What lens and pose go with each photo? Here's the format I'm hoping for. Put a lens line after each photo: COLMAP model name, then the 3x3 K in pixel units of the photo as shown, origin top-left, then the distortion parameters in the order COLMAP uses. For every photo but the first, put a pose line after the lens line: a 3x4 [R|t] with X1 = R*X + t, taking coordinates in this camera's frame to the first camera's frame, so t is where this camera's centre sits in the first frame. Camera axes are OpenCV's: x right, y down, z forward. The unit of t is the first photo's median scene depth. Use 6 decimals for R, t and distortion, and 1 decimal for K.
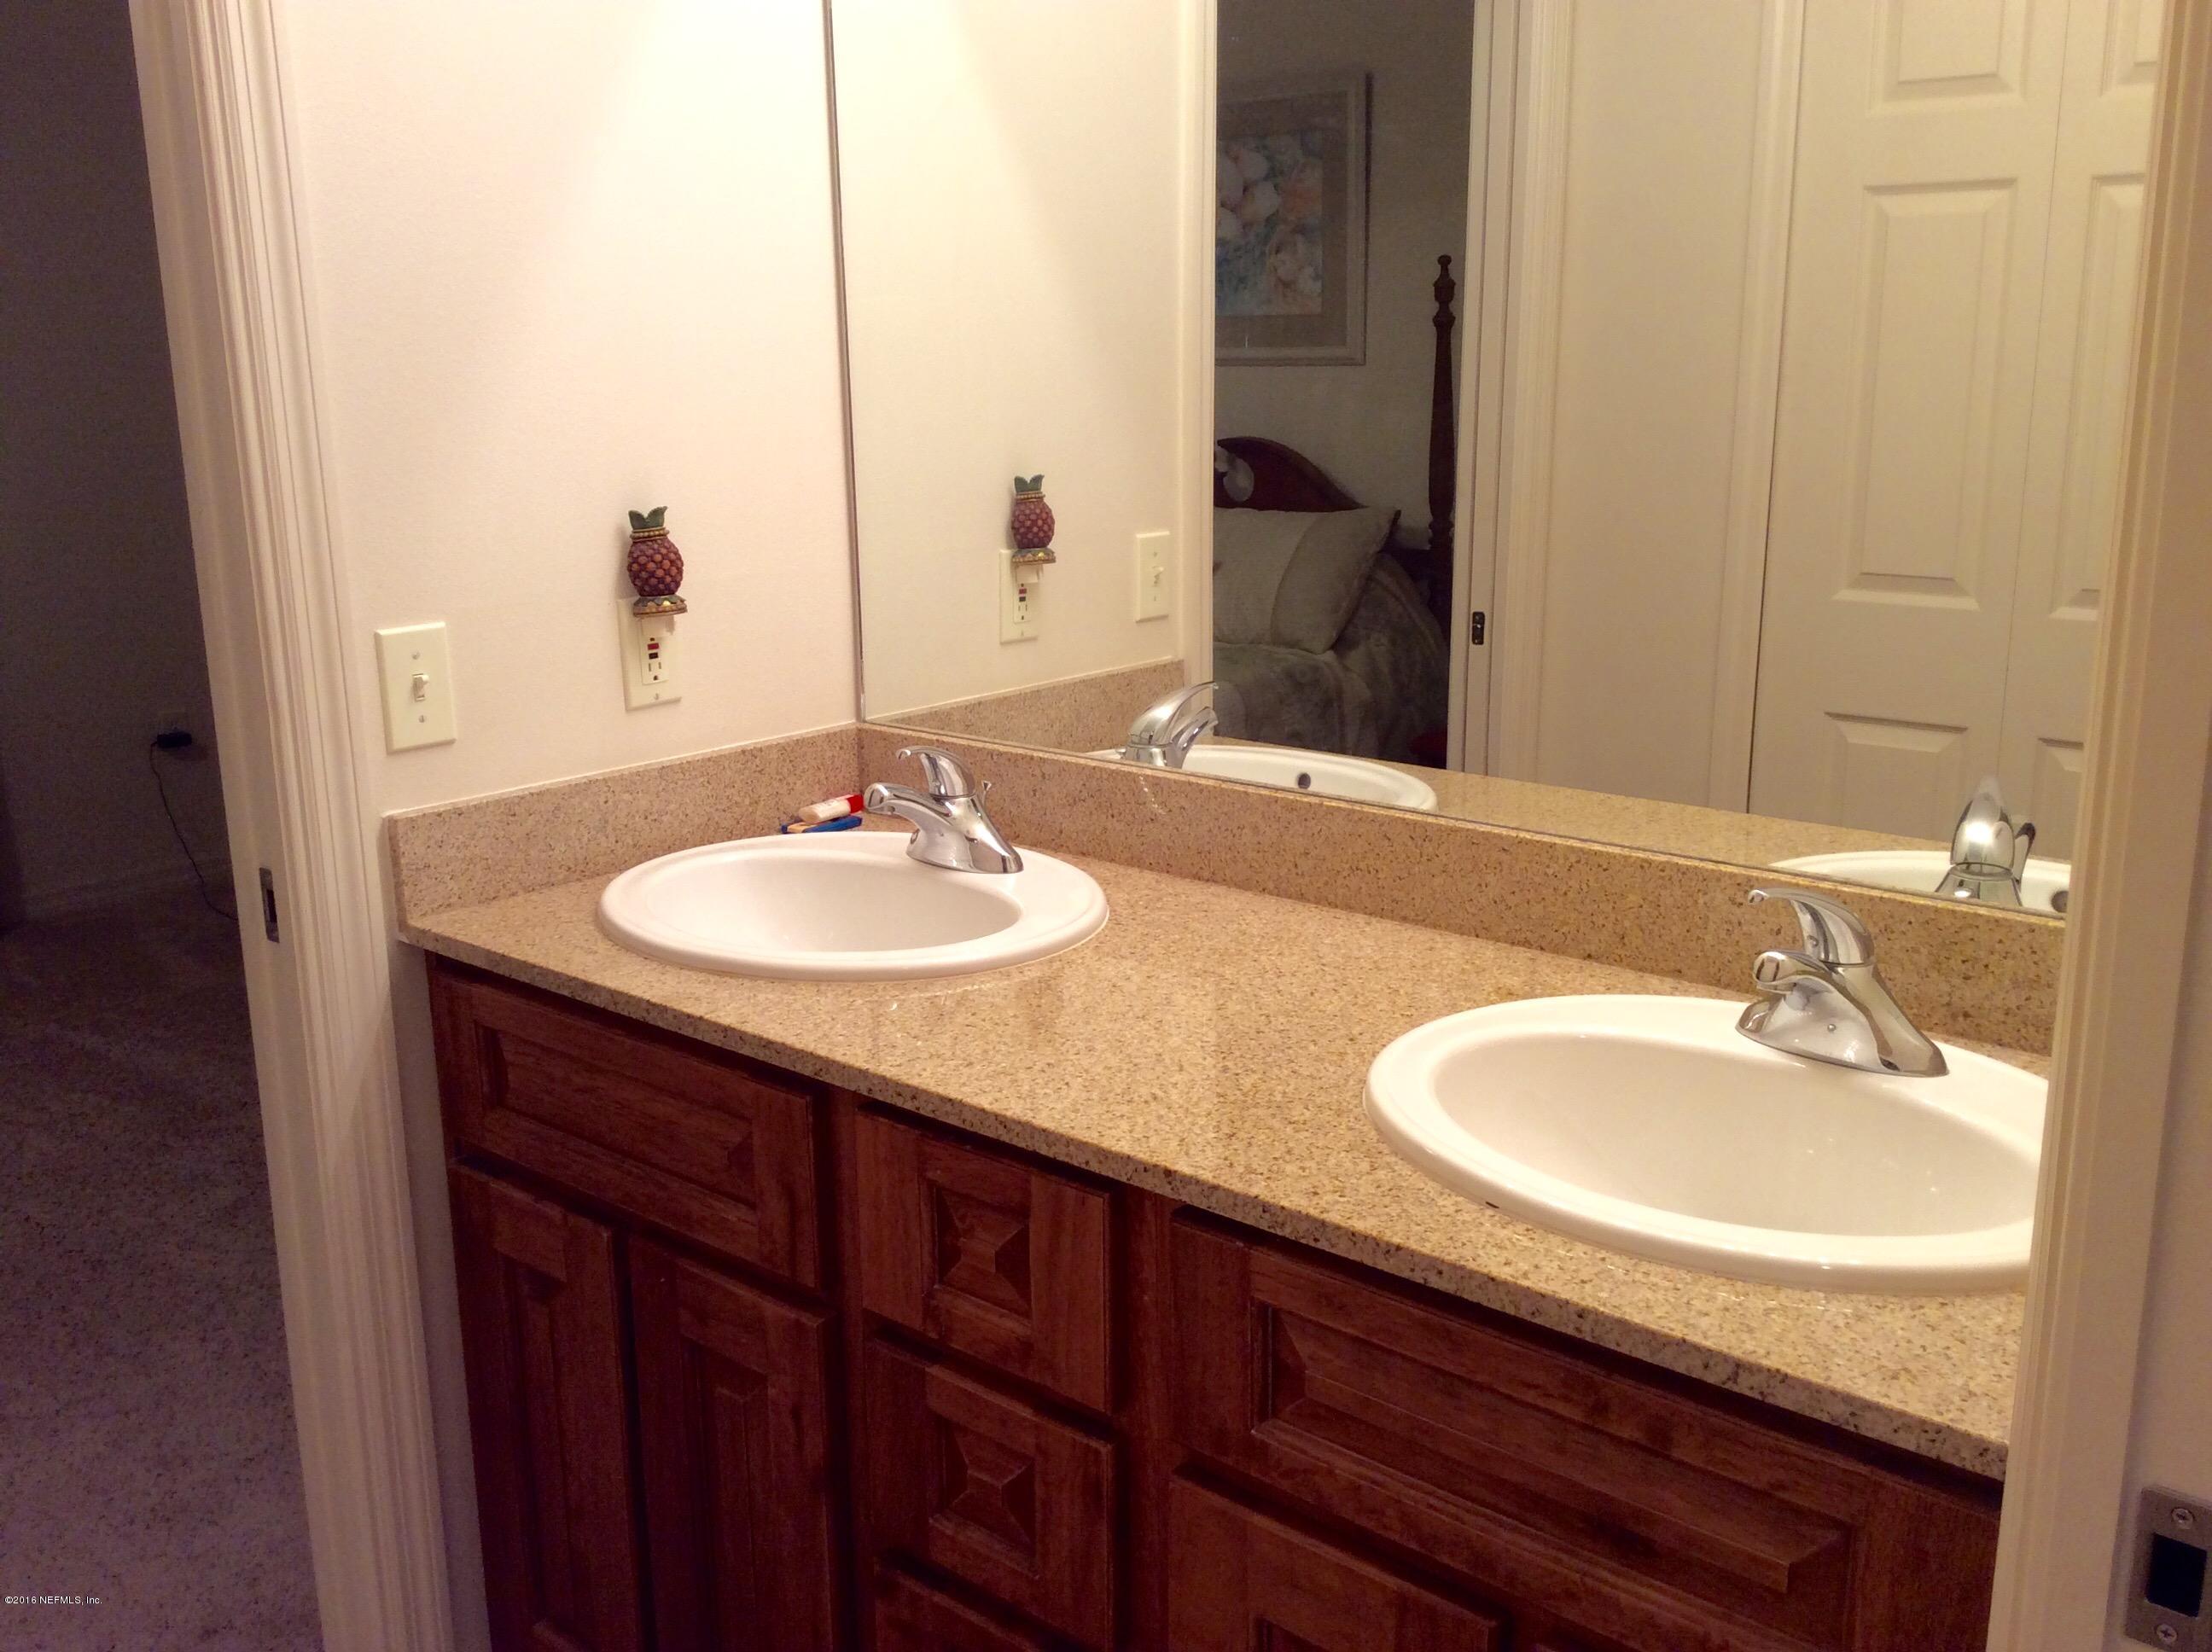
lens RADIAL K [[2017.5, 0, 1106.0], [0, 2017.5, 826.0], [0, 0, 1]] dist [0.078052, 0.001182]
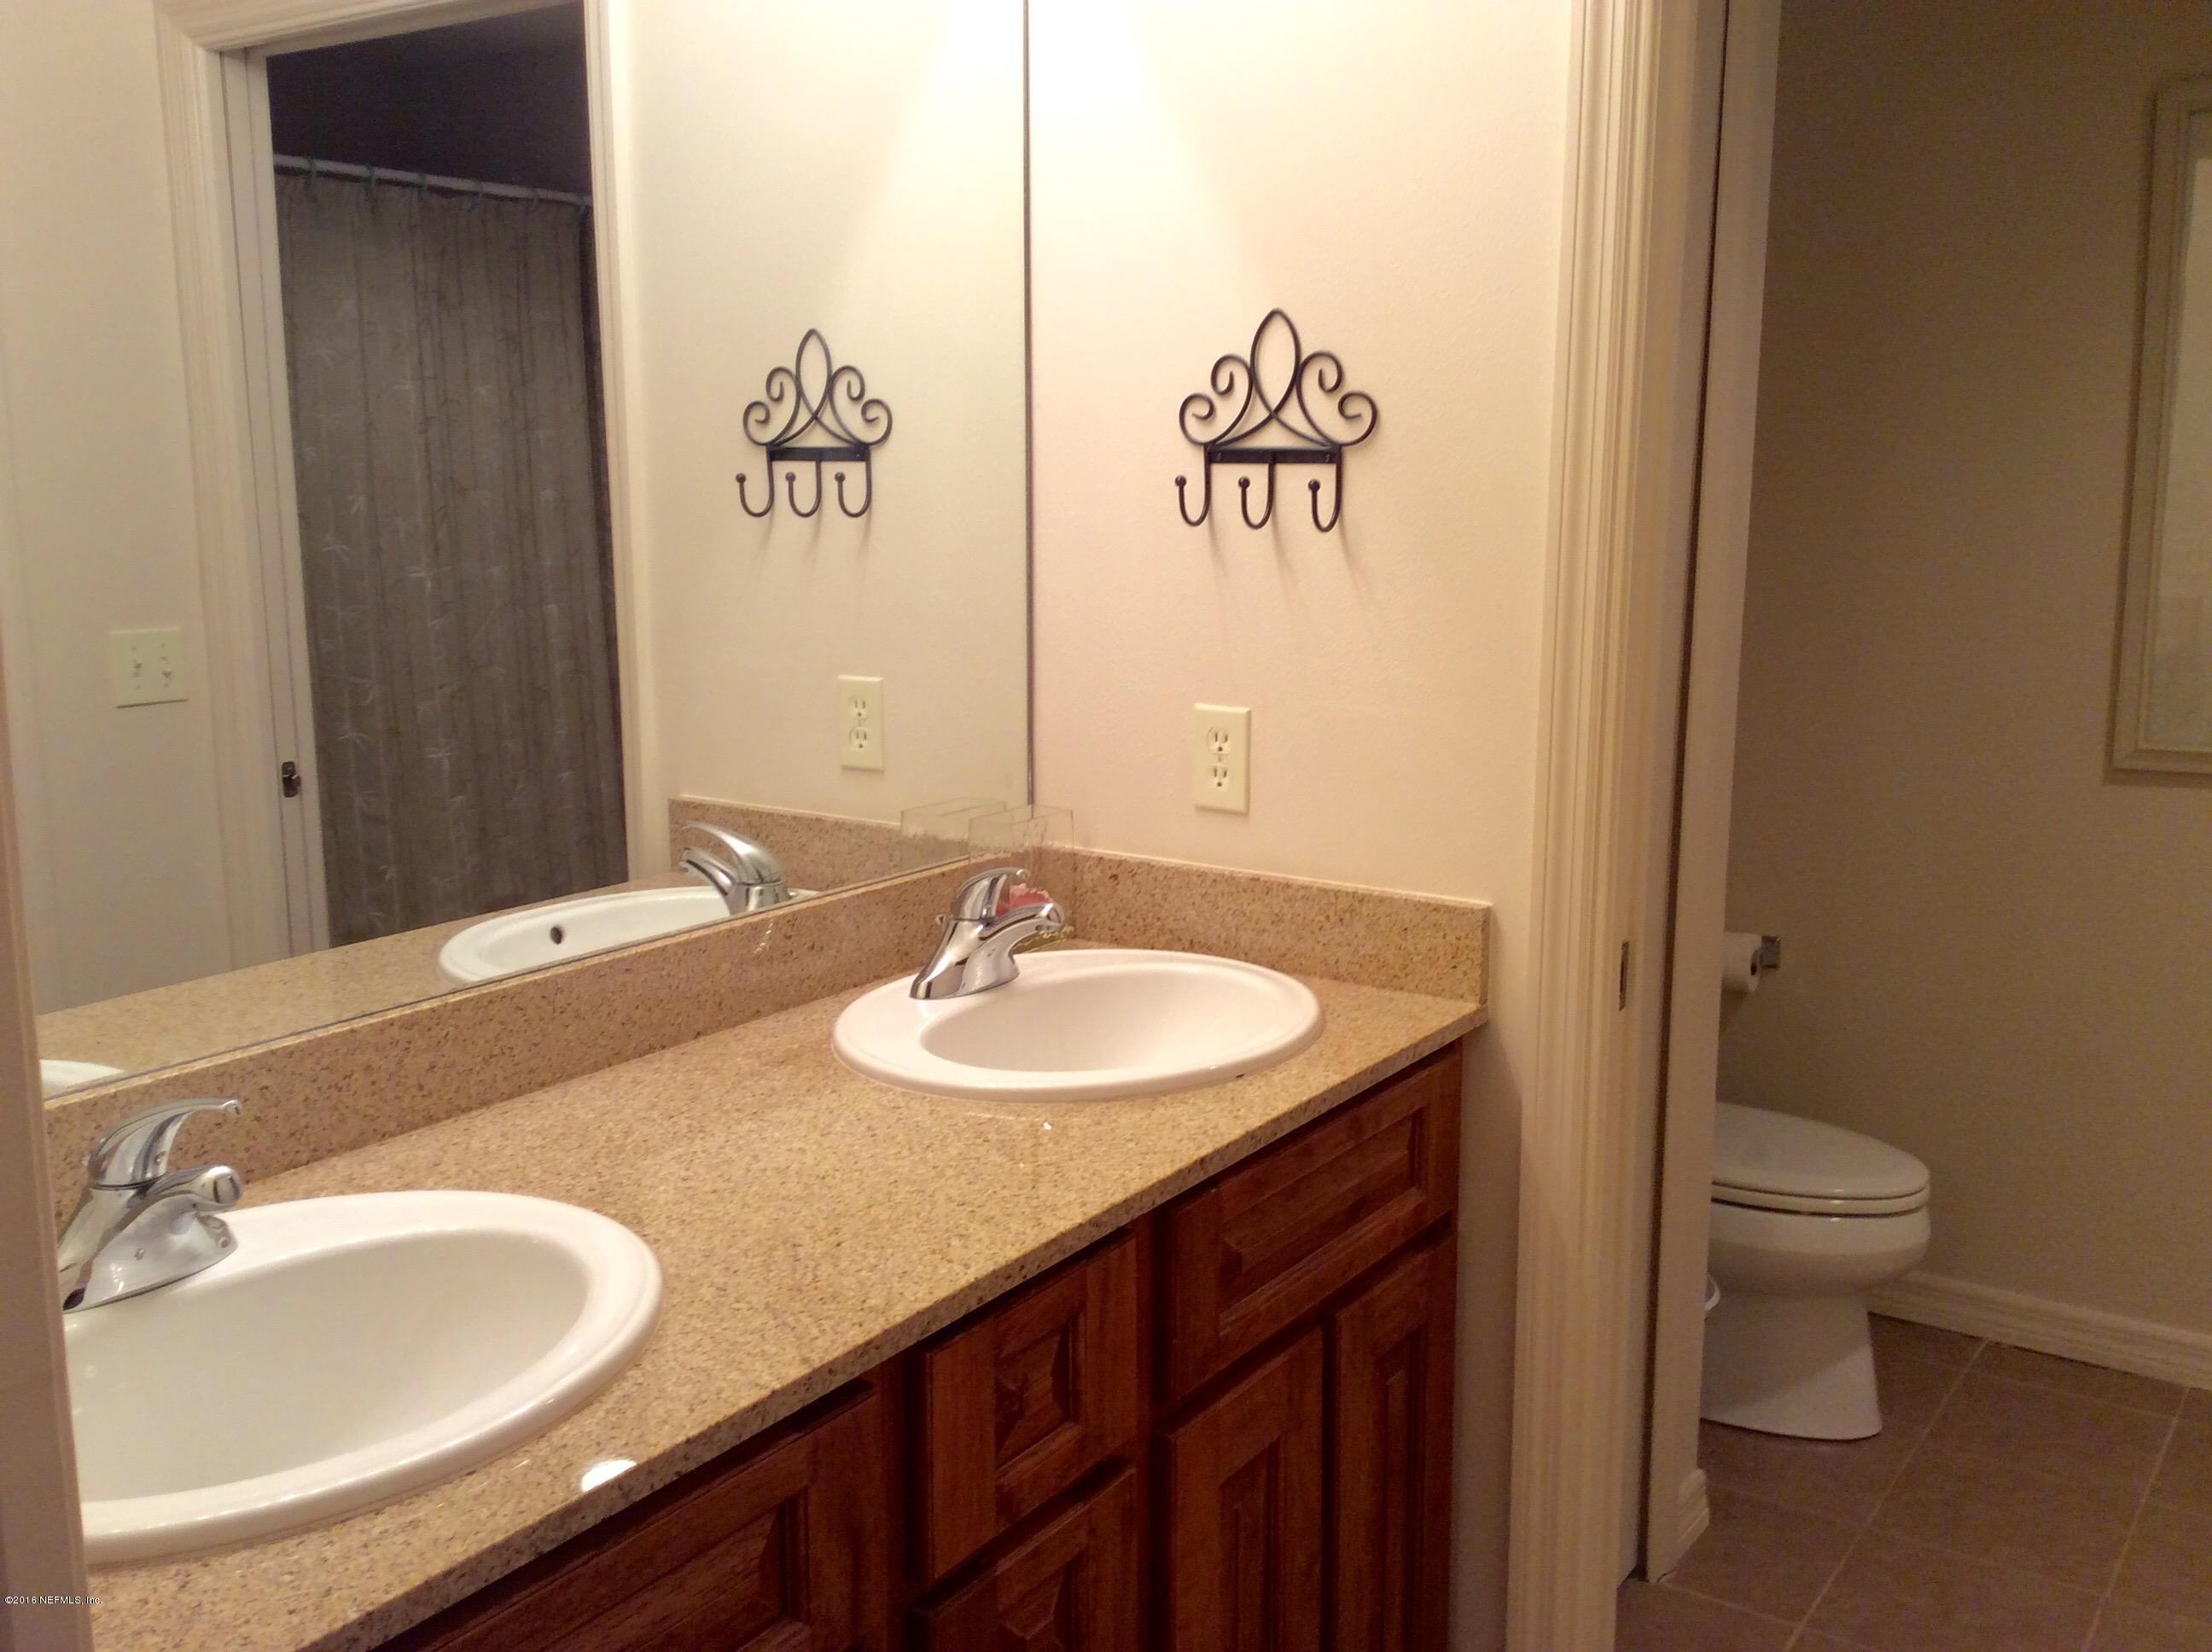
lens RADIAL K [[2017.5, 0, 1106.0], [0, 2017.5, 826.0], [0, 0, 1]] dist [0.078052, 0.001182]
pose [[-0.112158, -0.167733, 0.979432, -0.912801], [0.237189, 0.952641, 0.190306, -0.216239], [-0.964967, 0.253654, -0.067062, 0.886514]]
